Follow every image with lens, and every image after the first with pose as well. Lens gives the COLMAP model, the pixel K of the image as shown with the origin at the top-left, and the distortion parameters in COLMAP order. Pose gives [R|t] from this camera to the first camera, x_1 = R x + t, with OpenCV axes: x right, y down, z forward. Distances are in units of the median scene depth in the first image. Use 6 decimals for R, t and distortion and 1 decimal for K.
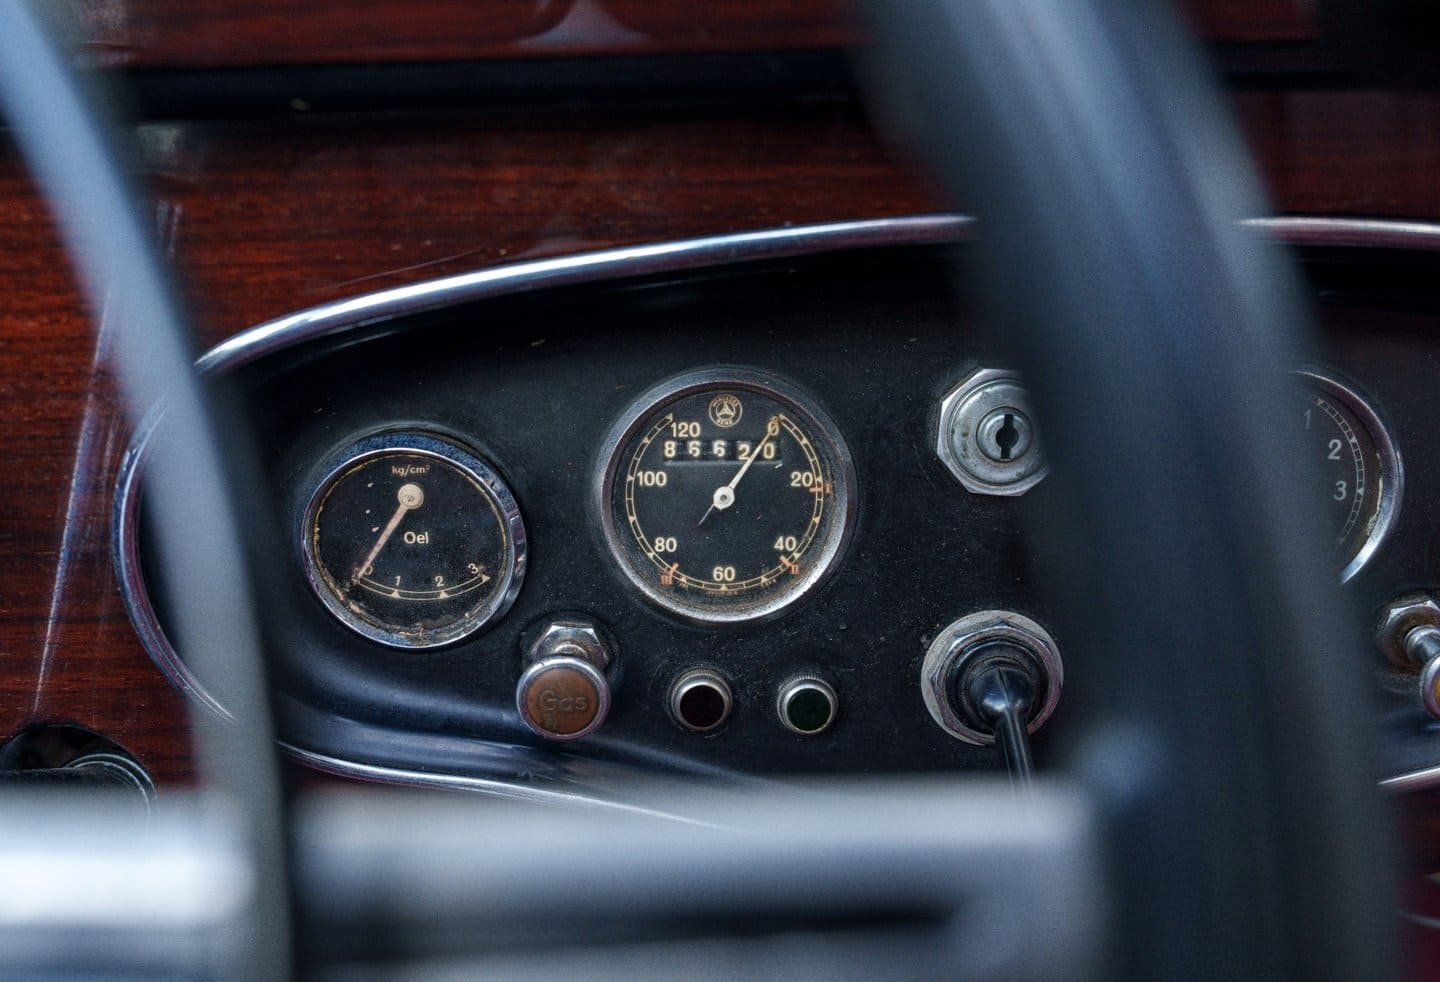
lens RADIAL K [[1479.0, 0, 720.0], [0, 1479.0, 491.0], [0, 0, 1]] dist [0.007235, 0.008566]
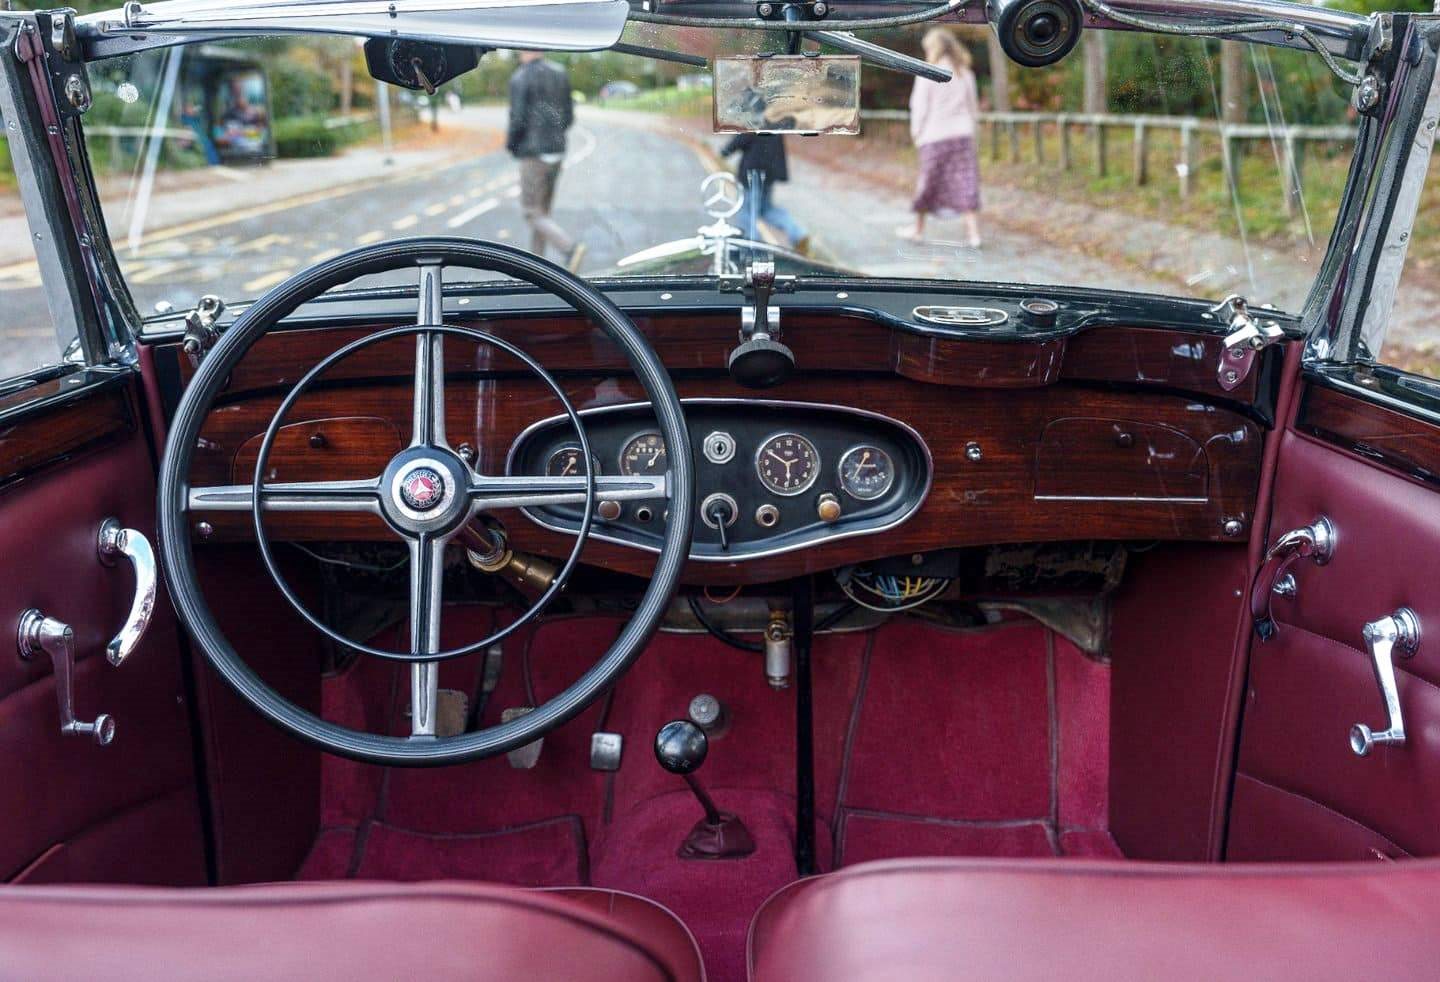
lens RADIAL K [[1505.4, 0, 720.0], [0, 1505.4, 491.0], [0, 0, 1]] dist [0.015717, 0.001584]
pose [[0.999613, 0.023010, -0.015659, 0.250818], [-0.023535, 0.999137, -0.034225, 0.212626], [0.014858, 0.034581, 0.999291, -3.009804]]
